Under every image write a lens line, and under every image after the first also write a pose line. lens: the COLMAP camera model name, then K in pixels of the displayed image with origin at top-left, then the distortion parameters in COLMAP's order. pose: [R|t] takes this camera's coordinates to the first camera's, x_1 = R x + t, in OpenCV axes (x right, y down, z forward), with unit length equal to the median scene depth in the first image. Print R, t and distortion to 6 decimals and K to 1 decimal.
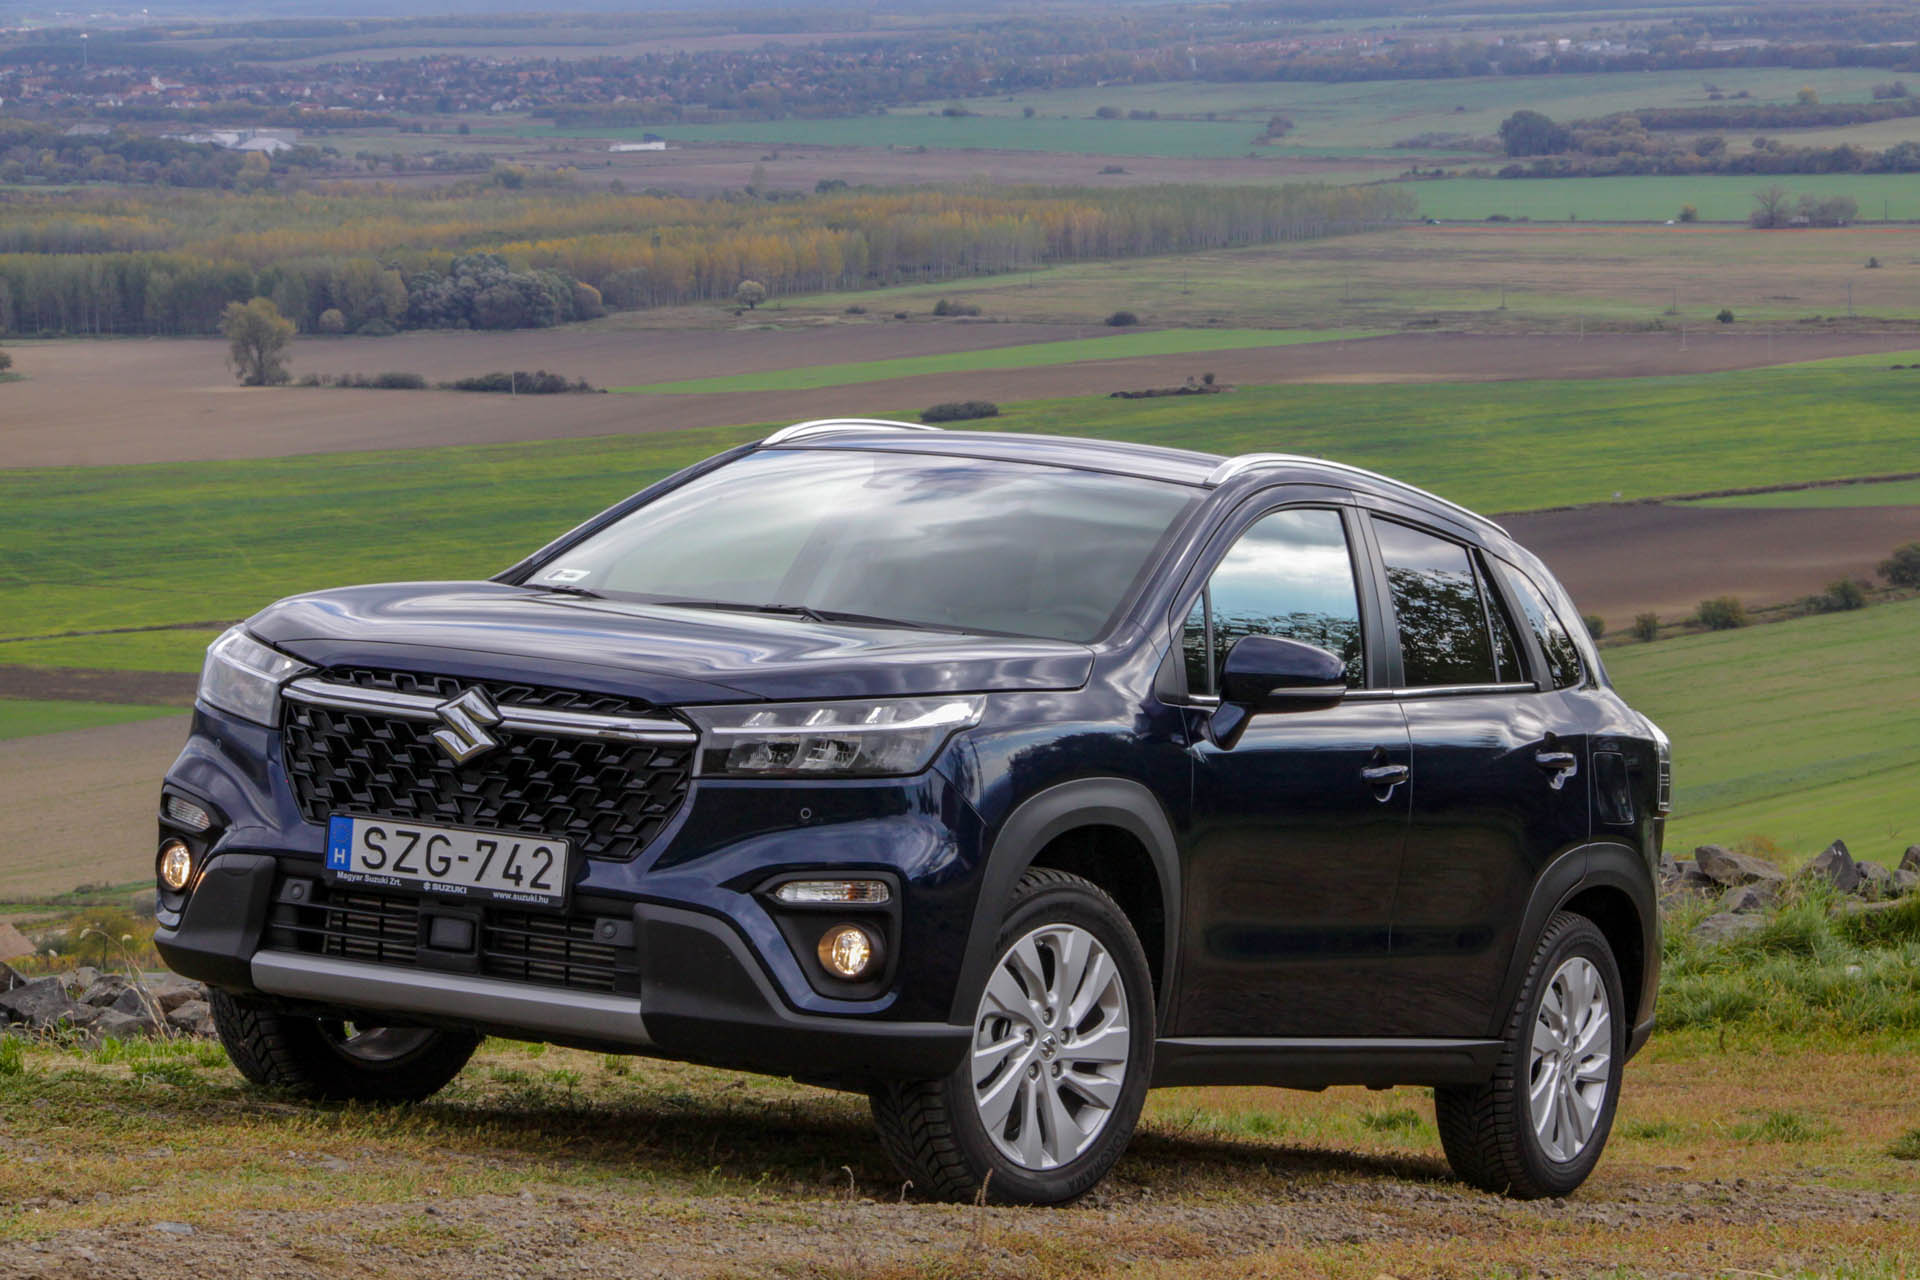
lens RADIAL K [[6279.9, 0, 985.5], [0, 6279.9, 744.5], [0, 0, 1]] dist [0.812555, 2.734922]
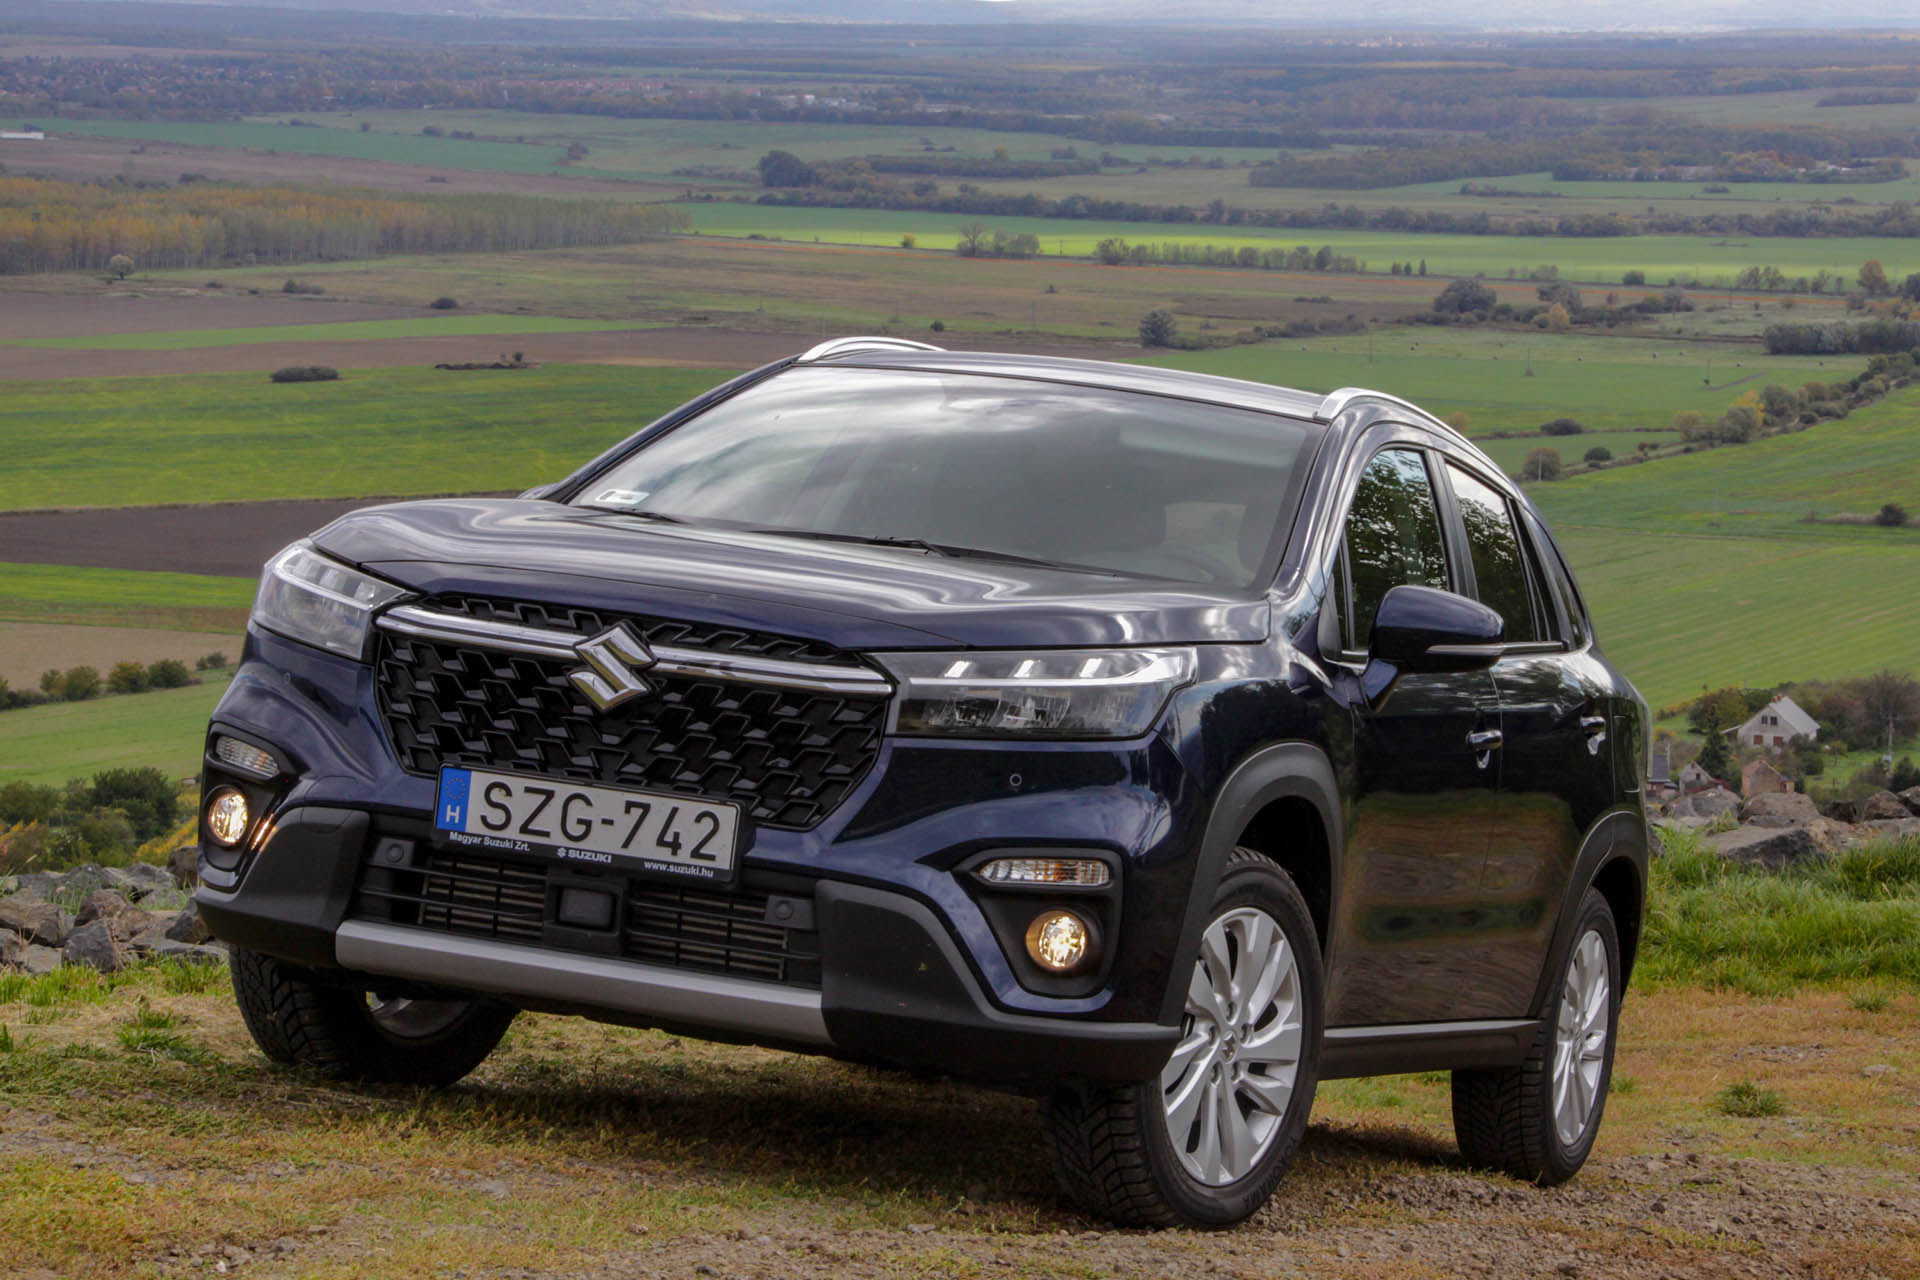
lens RADIAL K [[4937.4, 0, 972.6], [0, 4937.4, 730.6], [0, 0, 1]] dist [0.460391, 2.610745]
pose [[0.988535, 0.025070, 0.148894, -0.120582], [-0.027204, 0.999554, 0.012312, -0.003572], [-0.148519, -0.016222, 0.988777, 0.294006]]
